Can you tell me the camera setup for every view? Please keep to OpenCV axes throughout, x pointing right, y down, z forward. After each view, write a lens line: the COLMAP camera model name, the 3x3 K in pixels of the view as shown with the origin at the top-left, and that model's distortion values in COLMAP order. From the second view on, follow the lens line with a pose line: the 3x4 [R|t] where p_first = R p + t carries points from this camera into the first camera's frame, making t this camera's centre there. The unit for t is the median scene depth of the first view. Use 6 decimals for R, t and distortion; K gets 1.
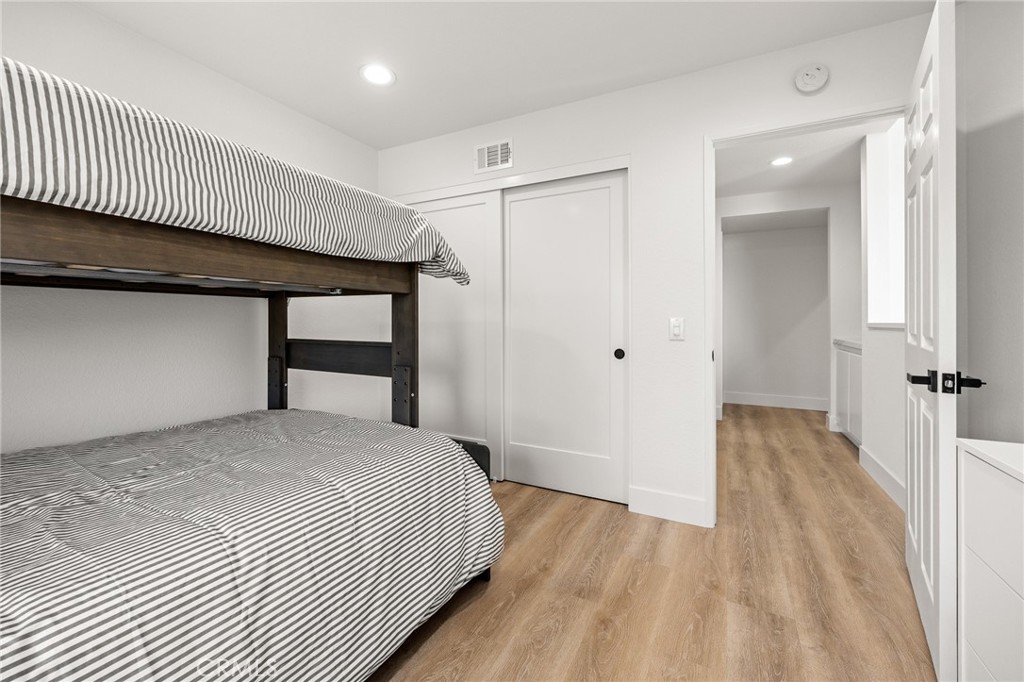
lens RADIAL K [[408.2, 0, 513.1], [0, 408.2, 329.7], [0, 0, 1]] dist [-0.000876, -0.000044]
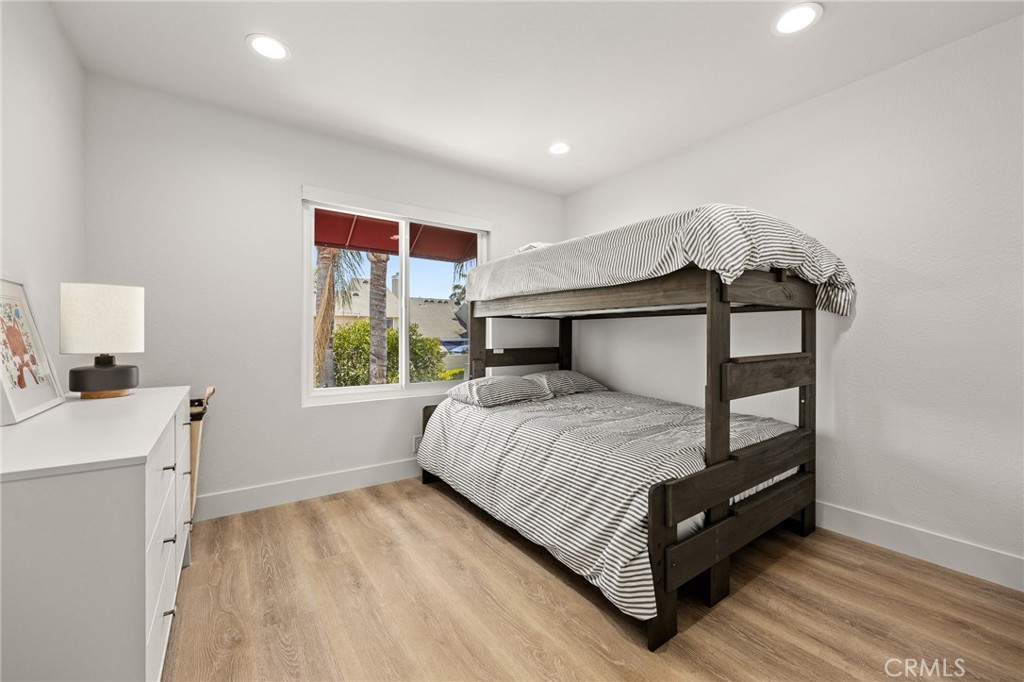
lens RADIAL K [[408.2, 0, 513.1], [0, 408.2, 329.7], [0, 0, 1]] dist [-0.000876, -0.000044]
pose [[-0.453788, -0.003355, -0.891103, 0.729660], [-0.002795, 0.999993, -0.002342, -0.024481], [0.891105, 0.001428, -0.453794, 1.027489]]
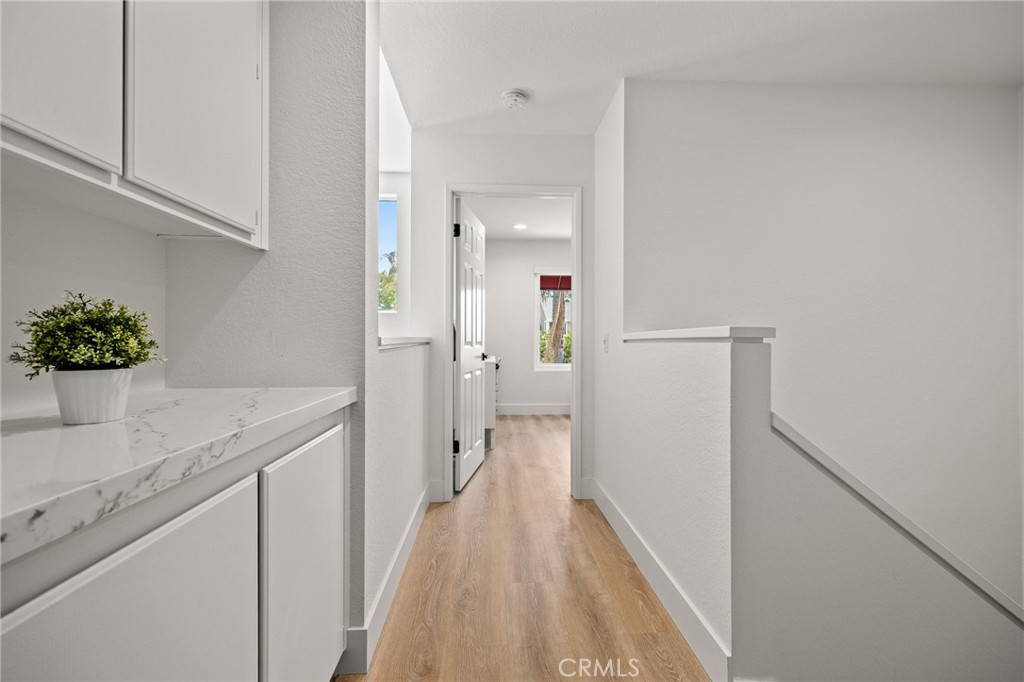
lens RADIAL K [[408.2, 0, 513.1], [0, 408.2, 329.7], [0, 0, 1]] dist [-0.000876, -0.000044]
pose [[-0.859956, -0.008929, -0.510290, 1.649964], [-0.003324, 0.999924, -0.011895, -0.026289], [0.510357, -0.008533, -0.859920, 2.535423]]
